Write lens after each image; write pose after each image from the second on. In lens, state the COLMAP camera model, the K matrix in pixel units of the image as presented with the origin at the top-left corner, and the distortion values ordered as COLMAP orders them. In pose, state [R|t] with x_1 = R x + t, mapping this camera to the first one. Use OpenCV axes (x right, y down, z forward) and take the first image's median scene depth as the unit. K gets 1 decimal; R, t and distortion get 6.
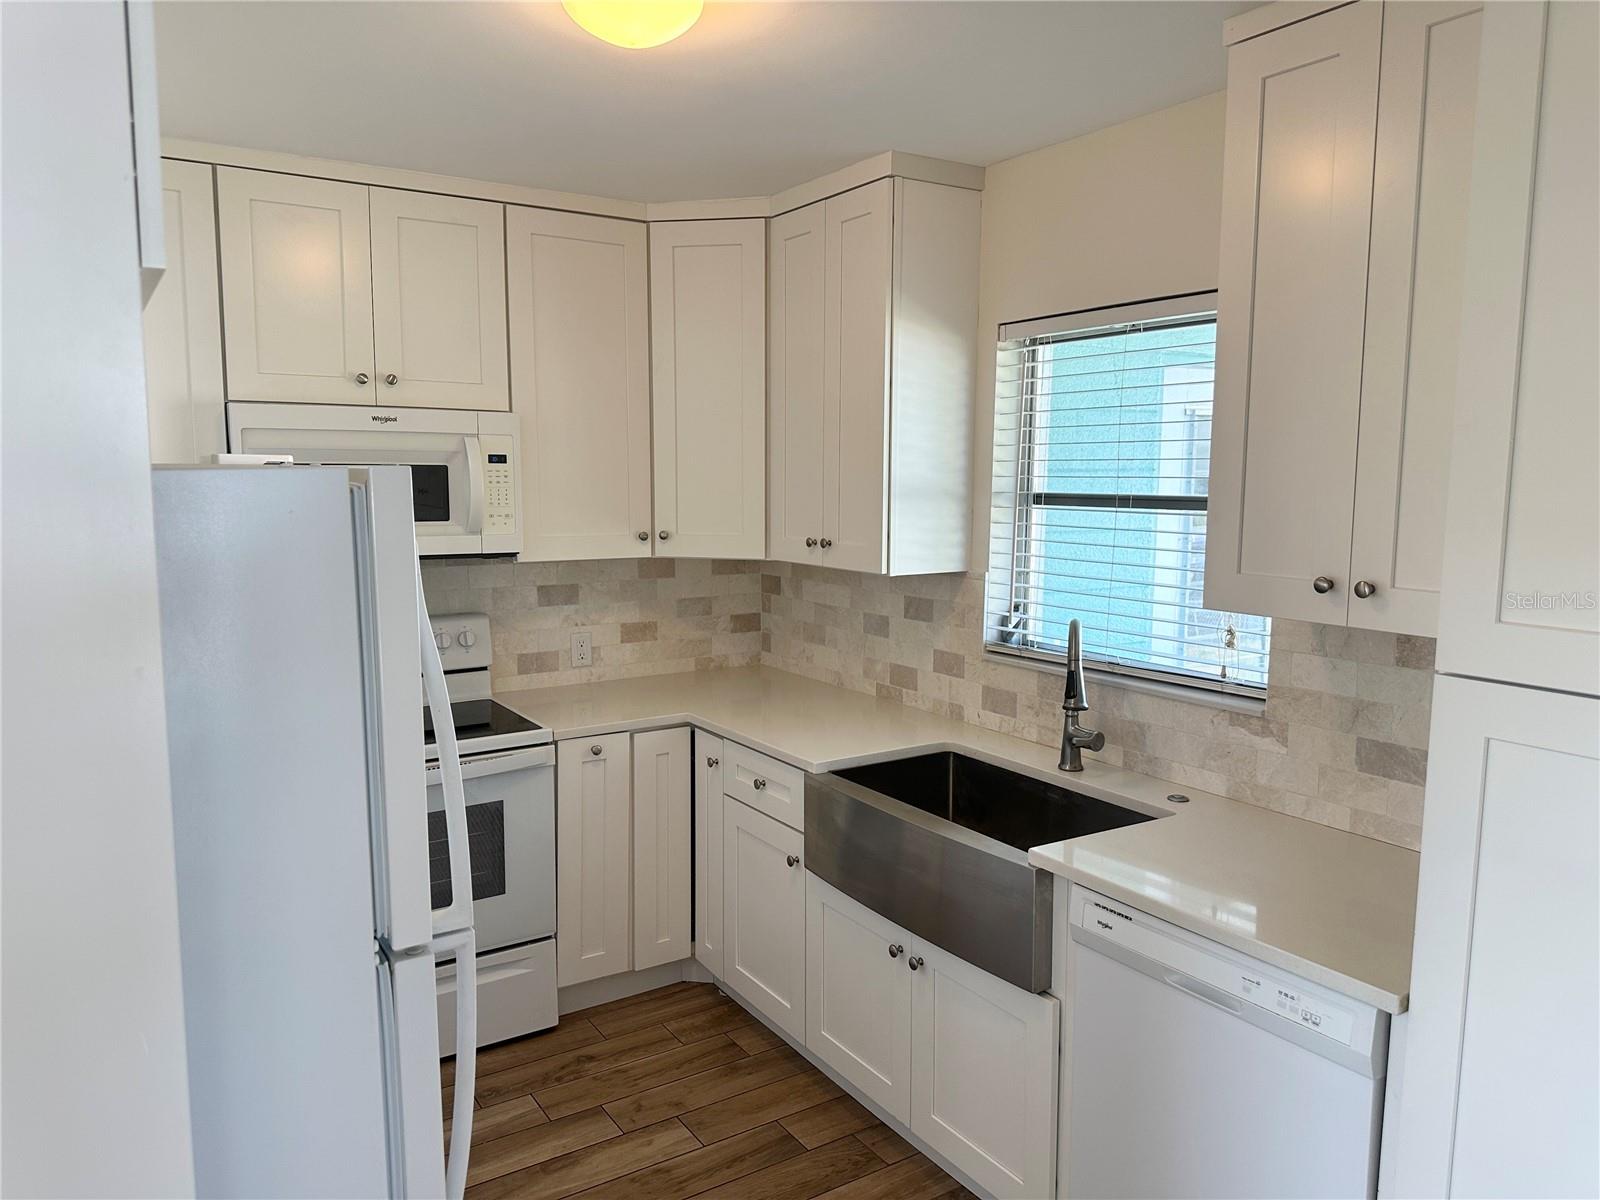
lens RADIAL K [[1125.5, 0, 800.1], [0, 1125.5, 604.7], [0, 0, 1]] dist [0.038120, -0.046925]
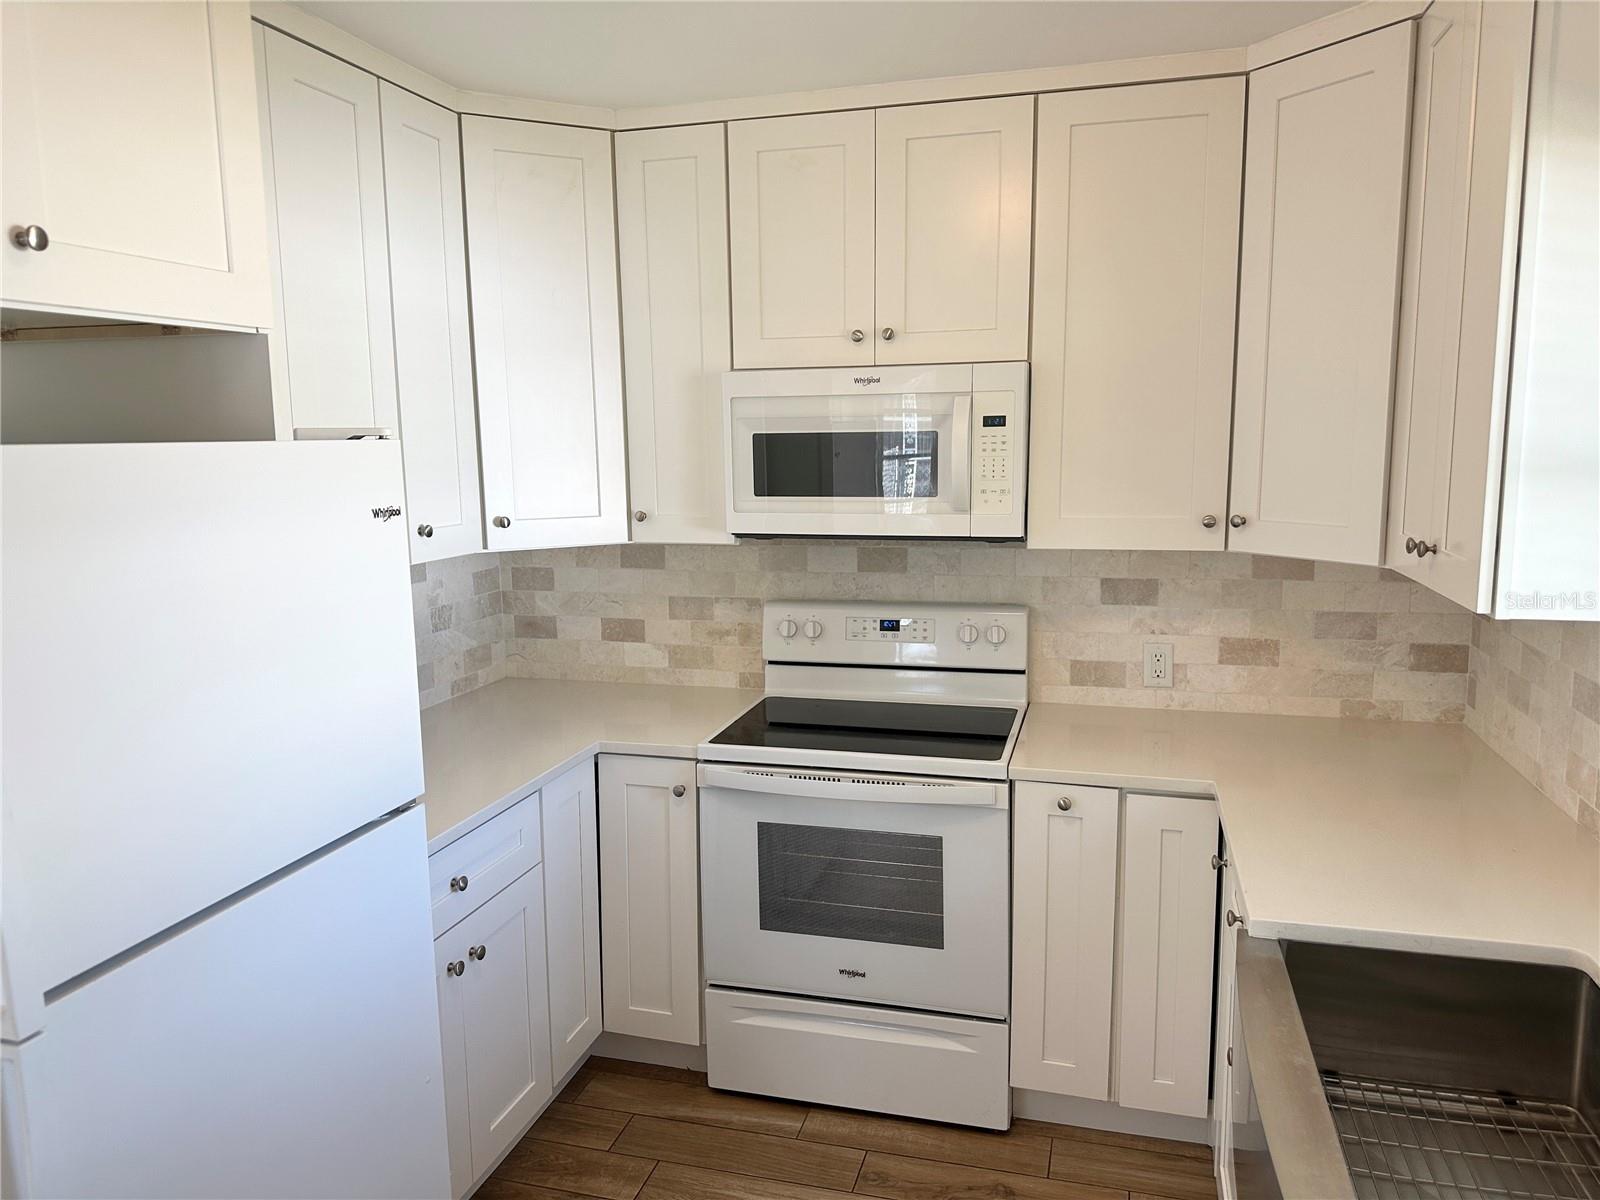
lens RADIAL K [[1125.5, 0, 792.4], [0, 1125.5, 592.3], [0, 0, 1]] dist [0.038120, -0.046925]
pose [[0.644122, 0.092815, -0.759271, 0.262562], [-0.070238, 0.995594, 0.062118, -0.046511], [0.761691, 0.013318, 0.647803, 0.362034]]
